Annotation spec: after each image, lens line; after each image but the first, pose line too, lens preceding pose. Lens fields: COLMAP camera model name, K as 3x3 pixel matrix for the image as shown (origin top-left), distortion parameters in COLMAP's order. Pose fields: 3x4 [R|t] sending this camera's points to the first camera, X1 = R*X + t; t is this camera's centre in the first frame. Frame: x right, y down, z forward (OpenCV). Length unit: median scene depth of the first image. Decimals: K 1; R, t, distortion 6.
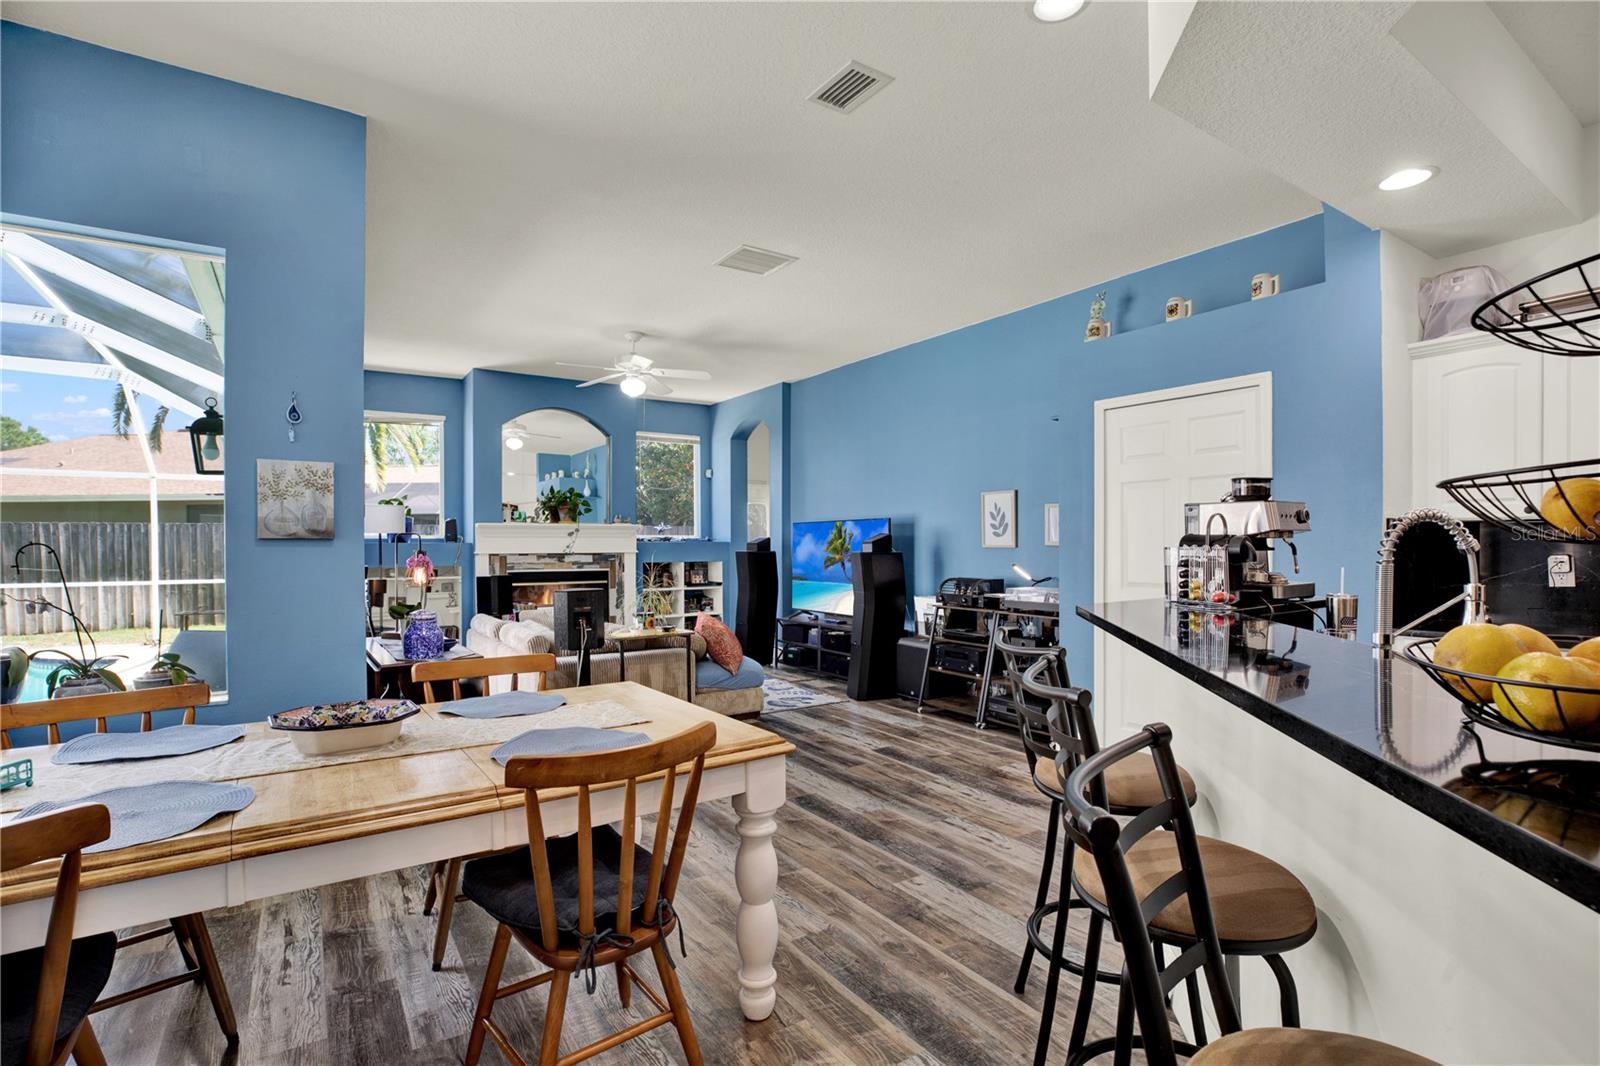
lens RADIAL K [[752.5, 0, 803.8], [0, 752.5, 548.1], [0, 0, 1]] dist [-0.030339, 0.001030]
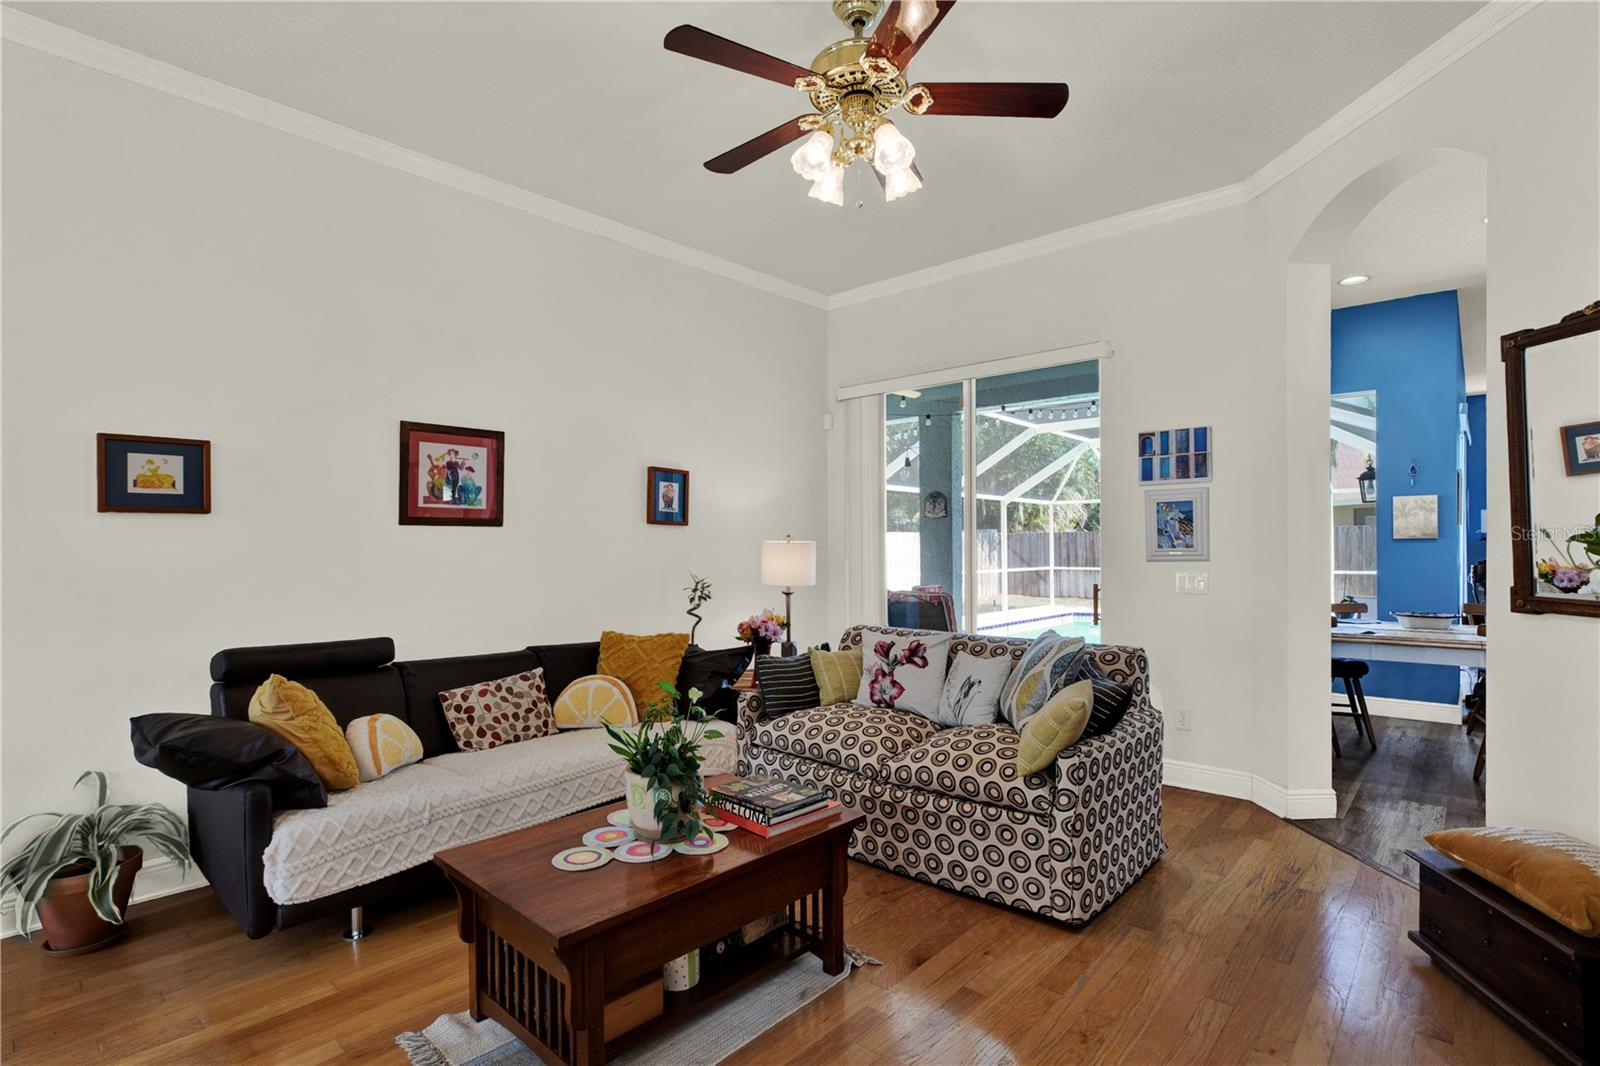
lens RADIAL K [[776.6, 0, 798.8], [0, 776.6, 525.4], [0, 0, 1]] dist [-0.035731, 0.000858]
pose [[0.238158, -0.027119, -0.970848, 0.332890], [0.000960, 0.999616, -0.027687, 0.002322], [0.971226, 0.005661, 0.238093, -0.398222]]
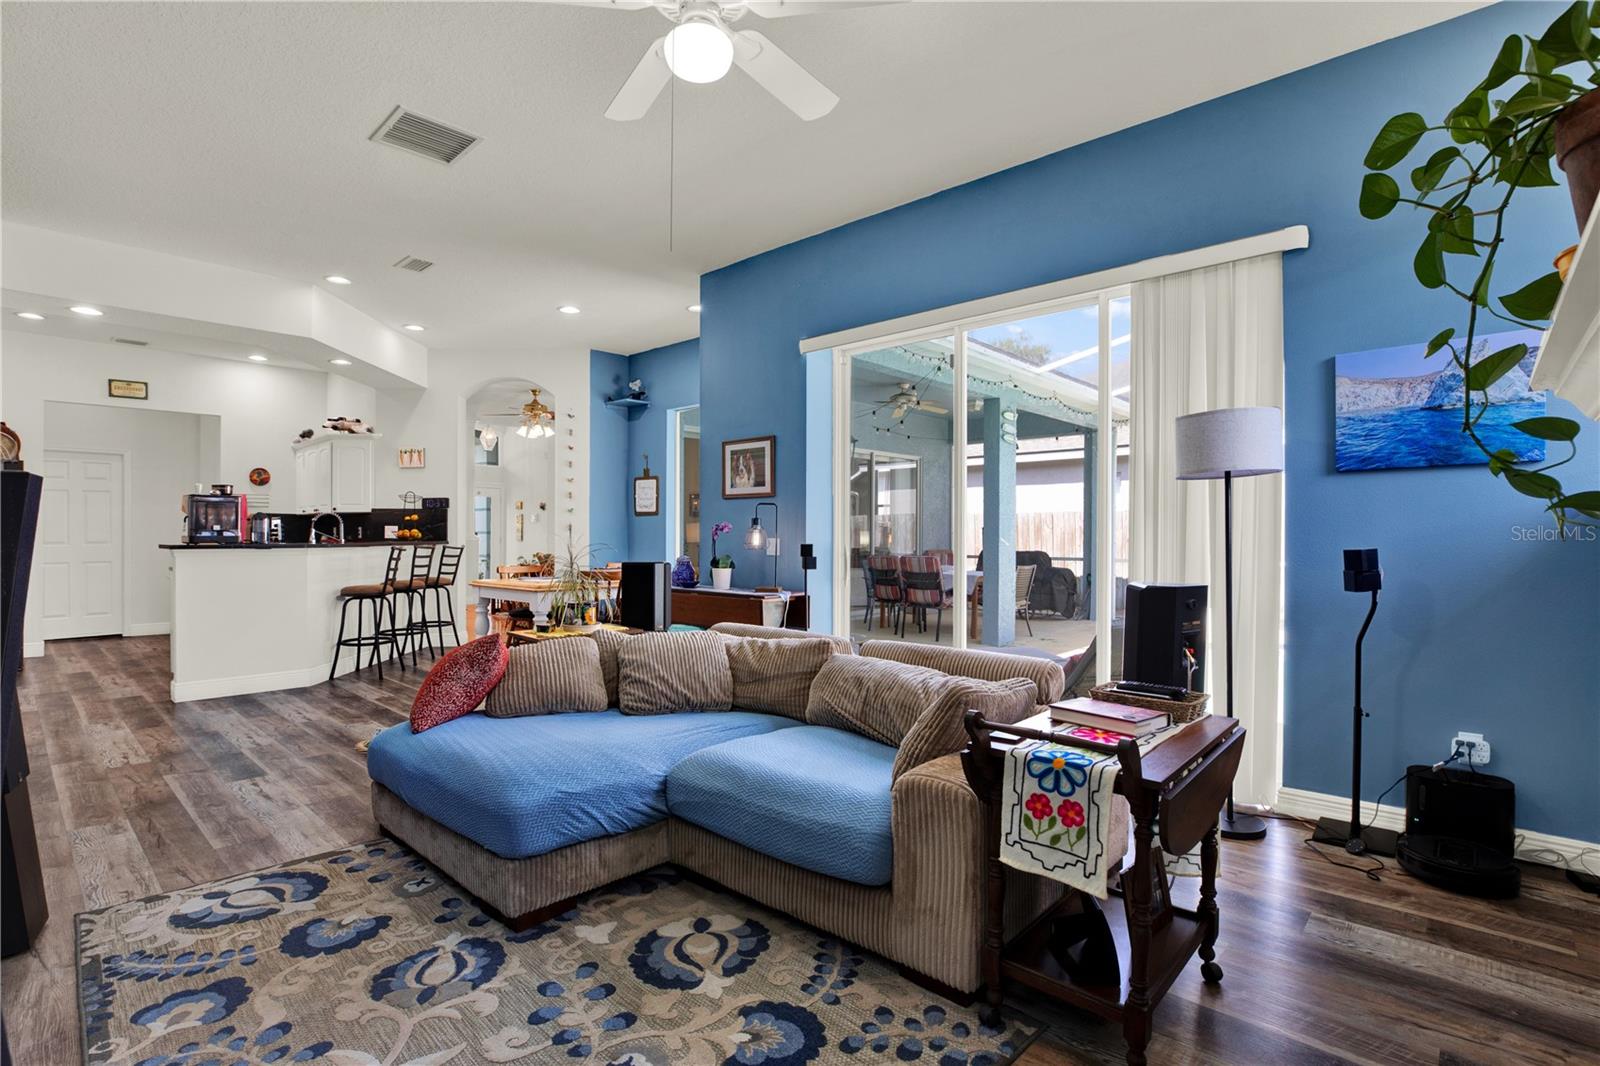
lens RADIAL K [[752.5, 0, 803.8], [0, 752.5, 548.1], [0, 0, 1]] dist [-0.030339, 0.001030]
pose [[-0.970844, 0.002522, -0.239700, -0.176179], [-0.002990, 0.999739, 0.022630, 0.012590], [0.239695, 0.022687, -0.970583, 1.252101]]
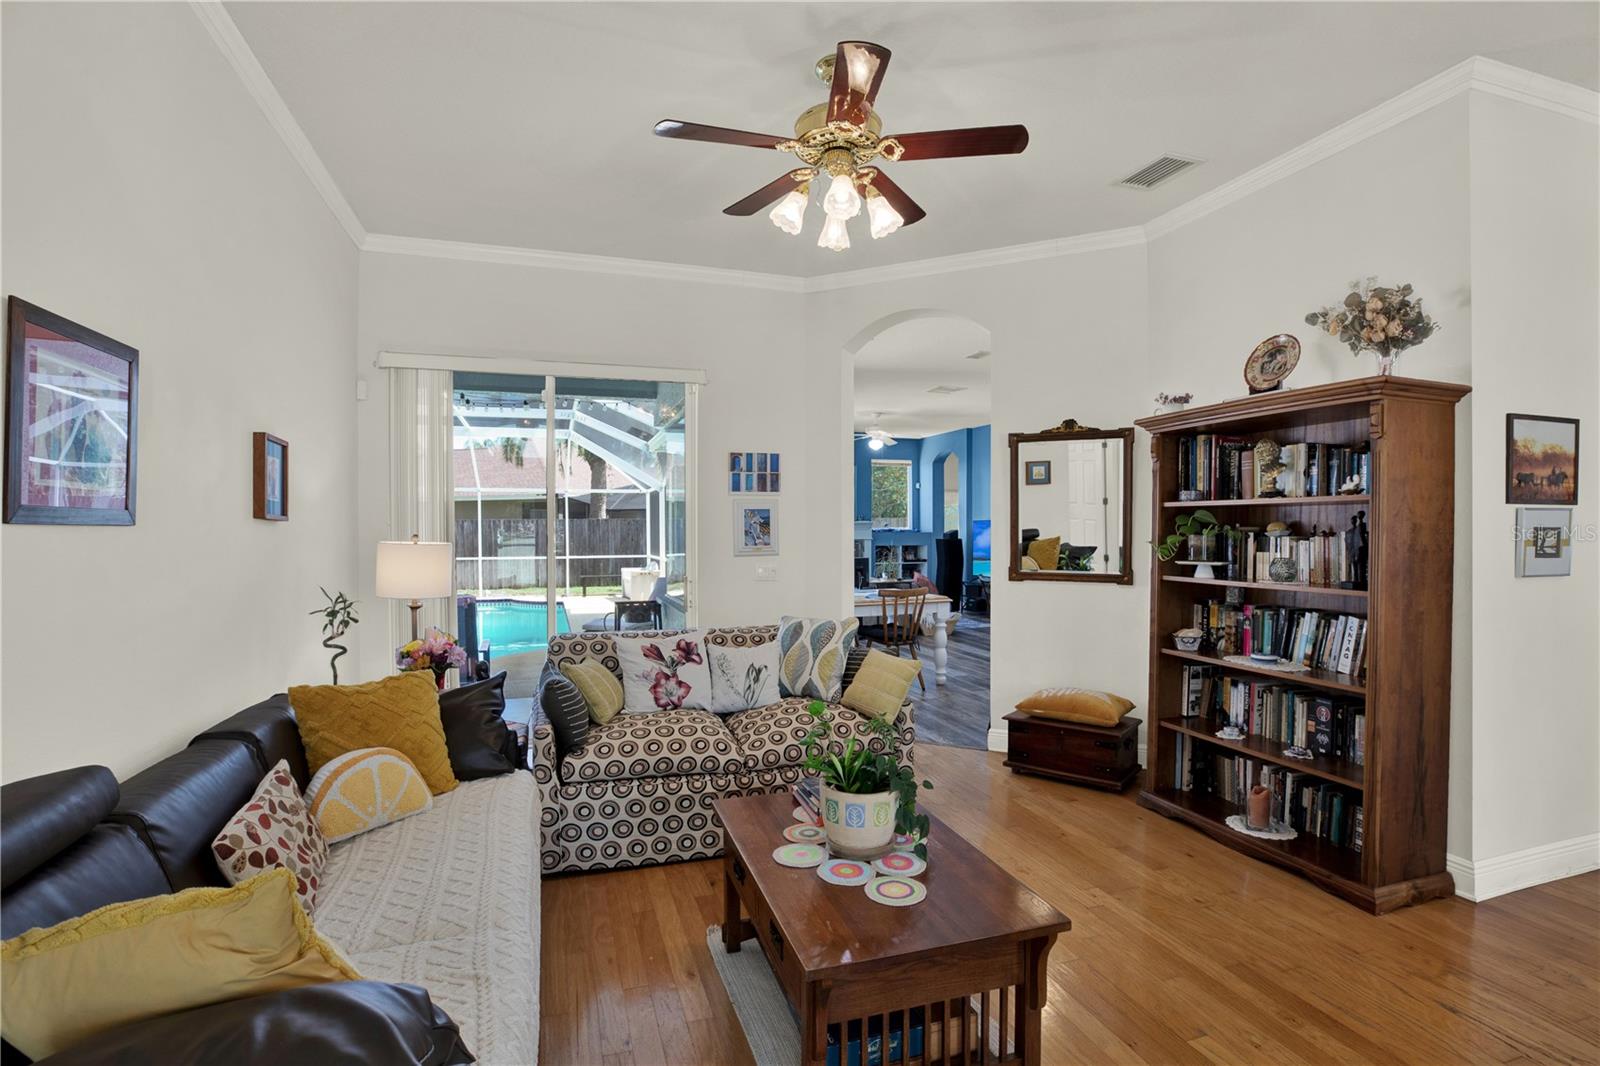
lens RADIAL K [[749.4, 0, 800.0], [0, 749.4, 533.0], [0, 0, 1]] dist [-0.050764, 0.000182]
pose [[0.963083, -0.002092, -0.269198, 0.065854], [0.001955, 0.999998, -0.000780, -0.008304], [0.269199, 0.000225, 0.963085, -0.672665]]
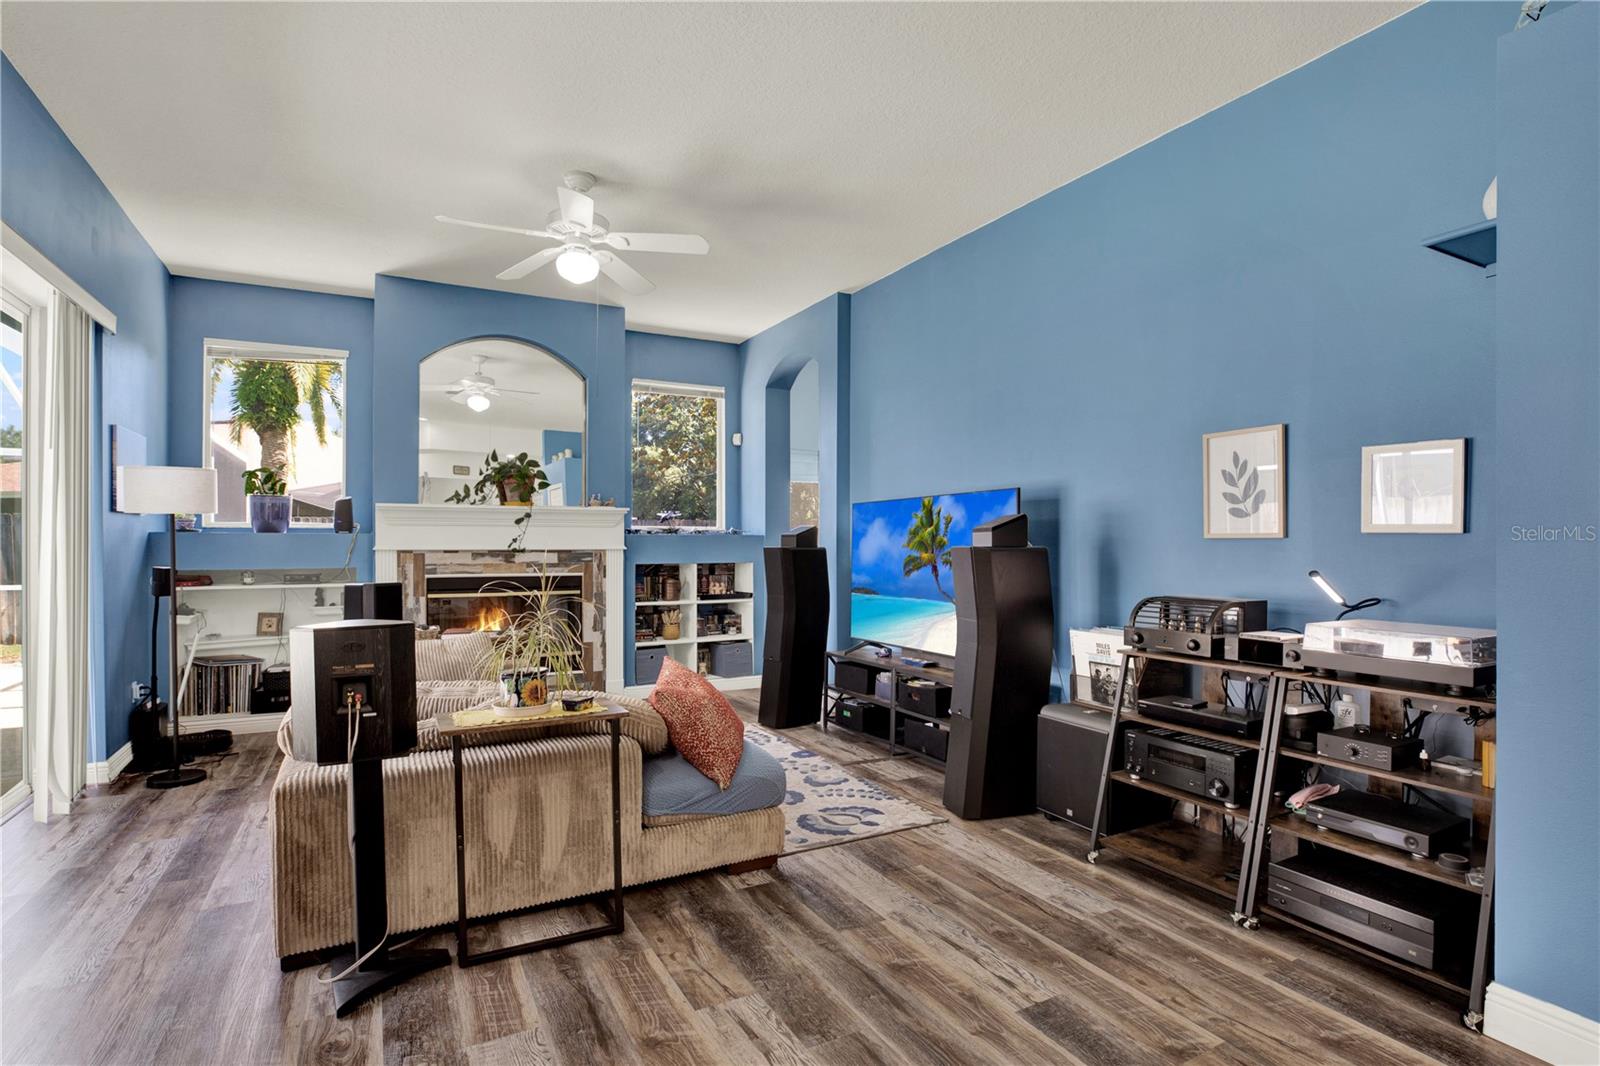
lens RADIAL K [[788.8, 0, 796.0], [0, 788.8, 548.4], [0, 0, 1]] dist [-0.038202, 0.000243]
pose [[0.994909, 0.003030, -0.100729, 0.006234], [-0.003218, 0.999993, -0.001703, 0.006963], [0.100723, 0.002019, 0.994912, 0.373411]]
